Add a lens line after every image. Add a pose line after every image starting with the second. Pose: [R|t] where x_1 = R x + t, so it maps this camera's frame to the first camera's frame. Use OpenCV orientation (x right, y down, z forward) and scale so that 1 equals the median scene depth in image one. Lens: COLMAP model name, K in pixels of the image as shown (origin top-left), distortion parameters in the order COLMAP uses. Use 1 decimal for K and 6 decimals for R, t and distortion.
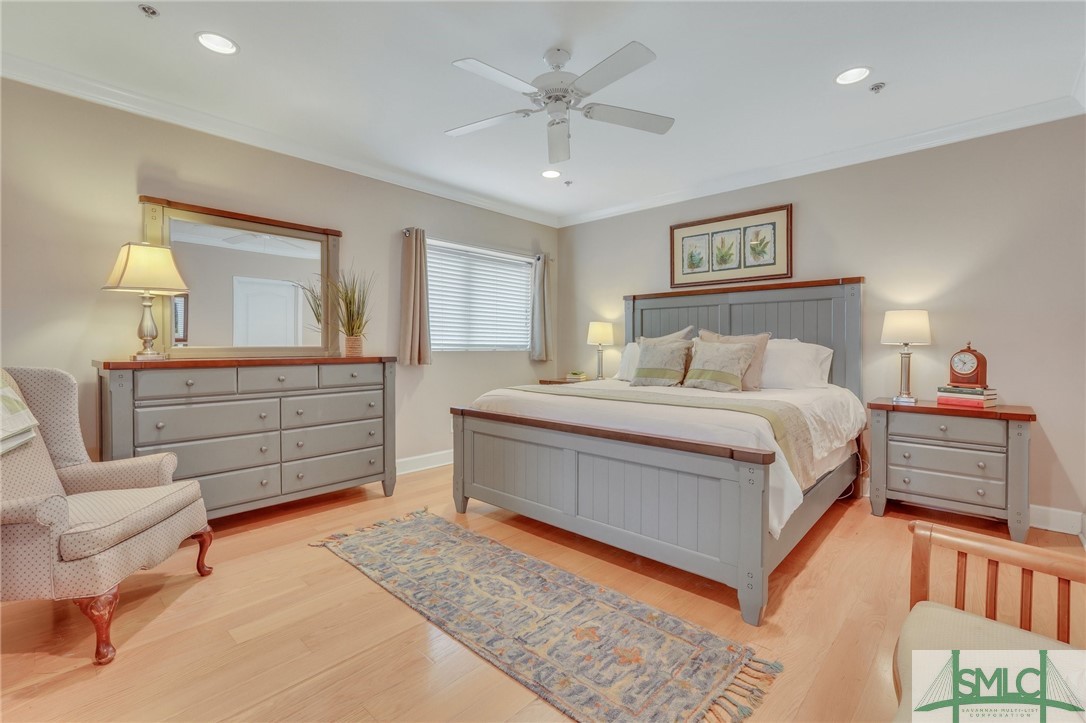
lens RADIAL K [[492.0, 0, 547.4], [0, 492.0, 353.1], [0, 0, 1]] dist [-0.001666, -0.000132]
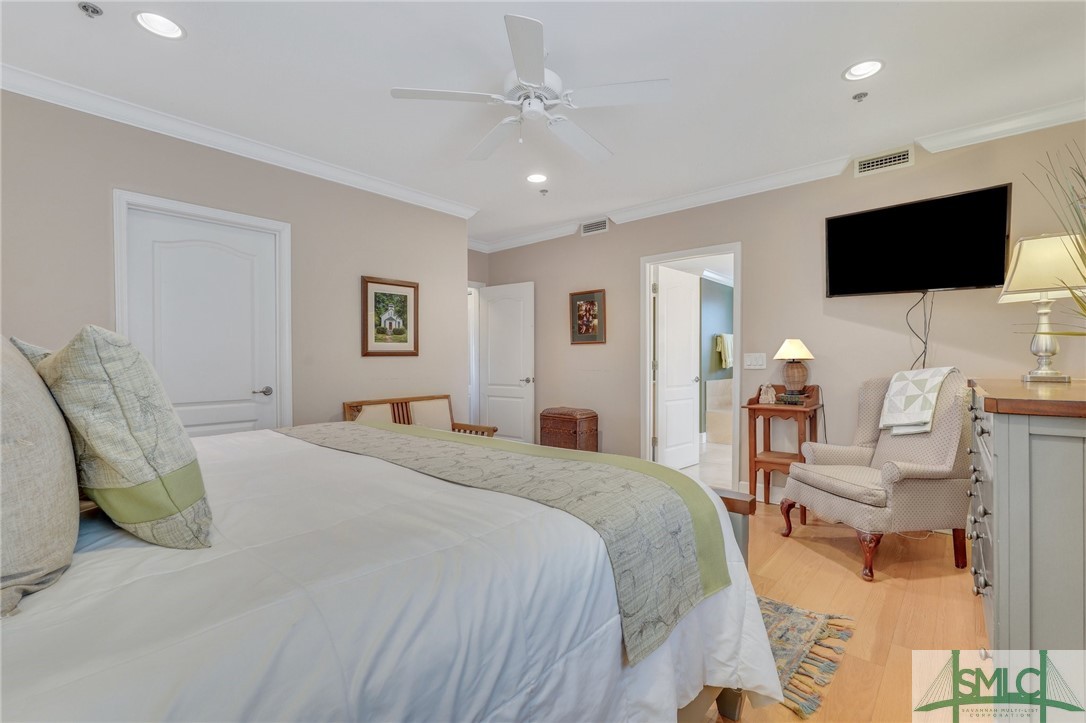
lens RADIAL K [[485.7, 0, 543.9], [0, 485.7, 367.6], [0, 0, 1]] dist [-0.001019, 0.000222]
pose [[-0.999871, 0.002138, -0.015904, 0.009339], [0.001663, 0.999554, 0.029824, -0.022051], [0.015960, 0.029794, -0.999429, 1.214000]]
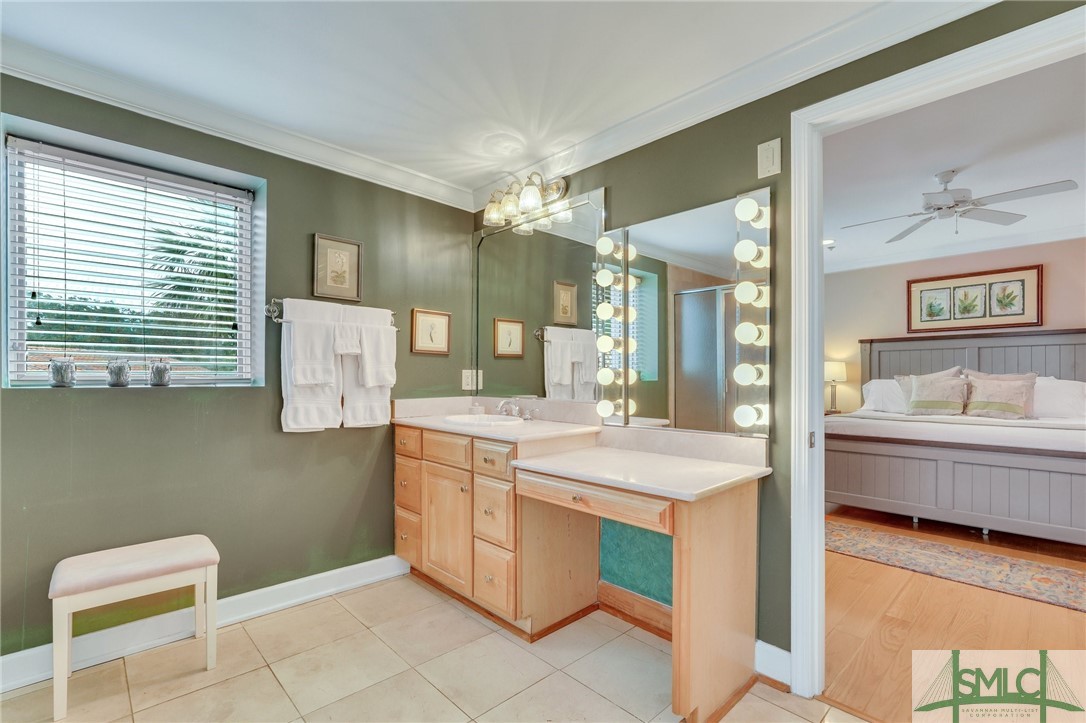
lens RADIAL K [[492.2, 0, 549.7], [0, 492.2, 378.3], [0, 0, 1]] dist [0.000151, 0.000247]
pose [[0.997883, 0.000502, -0.065033, -0.624175], [-0.001571, 0.999865, -0.016385, -0.003495], [0.065016, 0.016452, 0.997749, -0.274442]]
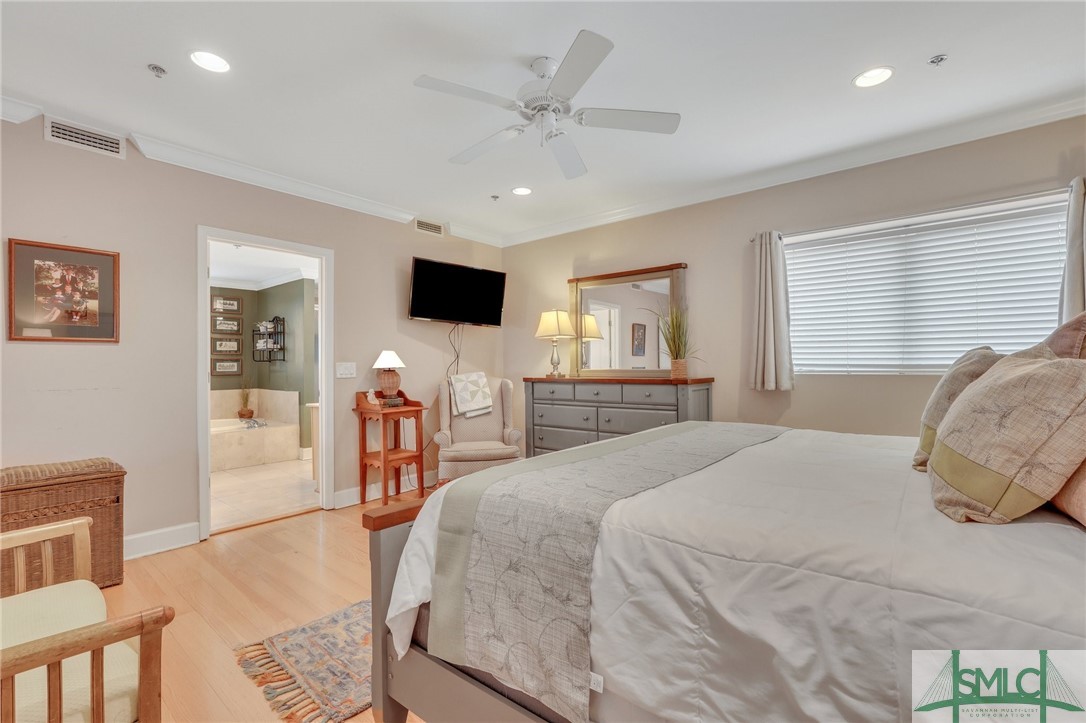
lens RADIAL K [[481.2, 0, 539.4], [0, 481.2, 364.8], [0, 0, 1]] dist [-0.001475, -0.000117]
pose [[0.028878, -0.004244, -0.999574, 0.586297], [-0.006988, 0.999966, -0.004447, -0.014157], [0.999559, 0.007114, 0.028847, 0.603384]]
